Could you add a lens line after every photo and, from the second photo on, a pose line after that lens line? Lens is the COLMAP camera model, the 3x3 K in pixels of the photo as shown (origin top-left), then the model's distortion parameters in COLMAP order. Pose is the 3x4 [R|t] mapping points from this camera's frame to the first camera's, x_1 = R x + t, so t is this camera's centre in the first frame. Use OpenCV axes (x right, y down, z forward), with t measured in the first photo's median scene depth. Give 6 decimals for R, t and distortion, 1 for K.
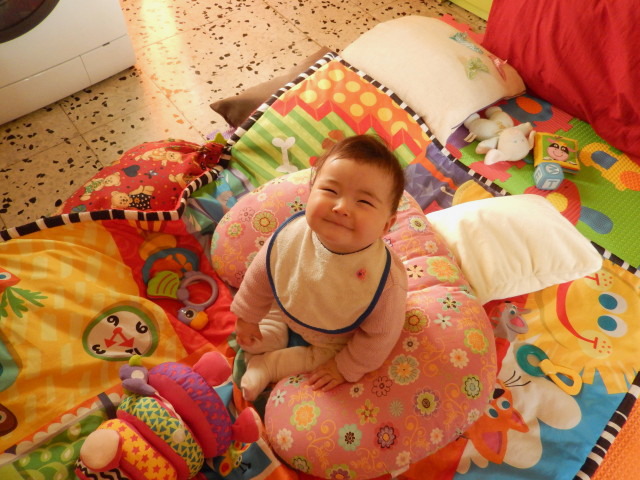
lens RADIAL K [[471.5, 0, 320.9], [0, 471.5, 237.8], [0, 0, 1]] dist [-0.016921, -0.002687]
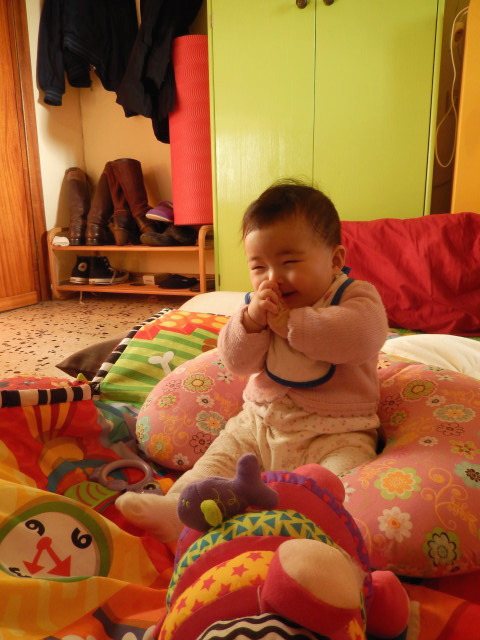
lens RADIAL K [[467.8, 0, 240.0], [0, 467.8, 320.0], [0, 0, 1]] dist [-0.015070, -0.008168]
pose [[0.891338, -0.165342, 0.422111, -0.376190], [0.399635, 0.726172, -0.559434, 0.372572], [-0.214028, 0.667335, 0.713342, 0.330646]]
